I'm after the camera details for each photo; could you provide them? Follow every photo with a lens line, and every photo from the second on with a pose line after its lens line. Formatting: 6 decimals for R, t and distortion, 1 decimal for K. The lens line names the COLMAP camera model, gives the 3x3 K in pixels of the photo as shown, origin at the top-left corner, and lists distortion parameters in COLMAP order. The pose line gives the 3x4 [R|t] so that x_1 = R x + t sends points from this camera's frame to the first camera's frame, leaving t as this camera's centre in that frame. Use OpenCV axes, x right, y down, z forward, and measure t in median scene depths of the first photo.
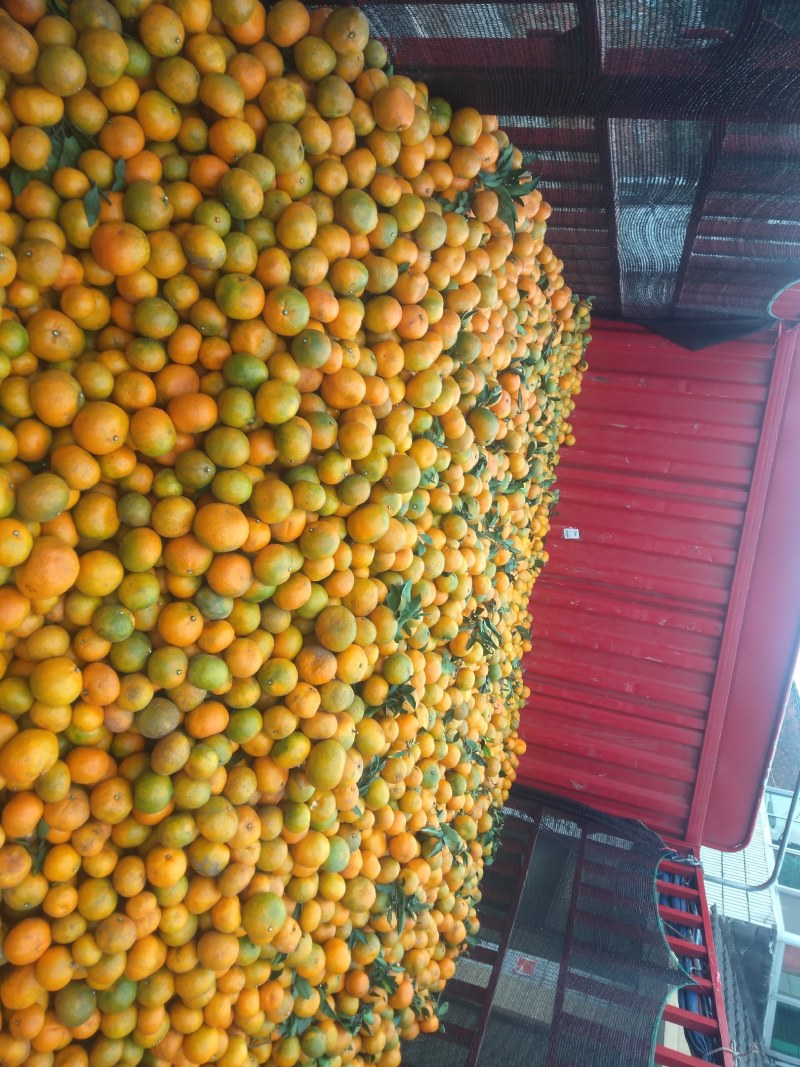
lens RADIAL K [[771.2, 0, 396.1], [0, 771.2, 533.3], [0, 0, 1]] dist [0.106244, -0.183848]
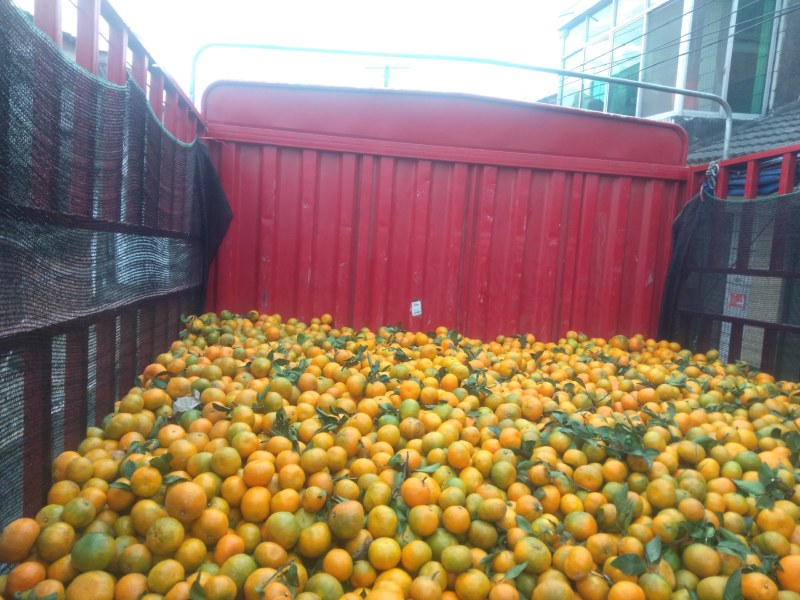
lens RADIAL K [[578.2, 0, 397.1], [0, 578.2, 306.2], [0, 0, 1]] dist [0.106244, -0.183848]
pose [[-0.107251, -0.974858, 0.195317, 0.172412], [0.993992, -0.100820, 0.042603, -0.122880], [-0.021840, 0.198713, 0.979814, 0.514984]]
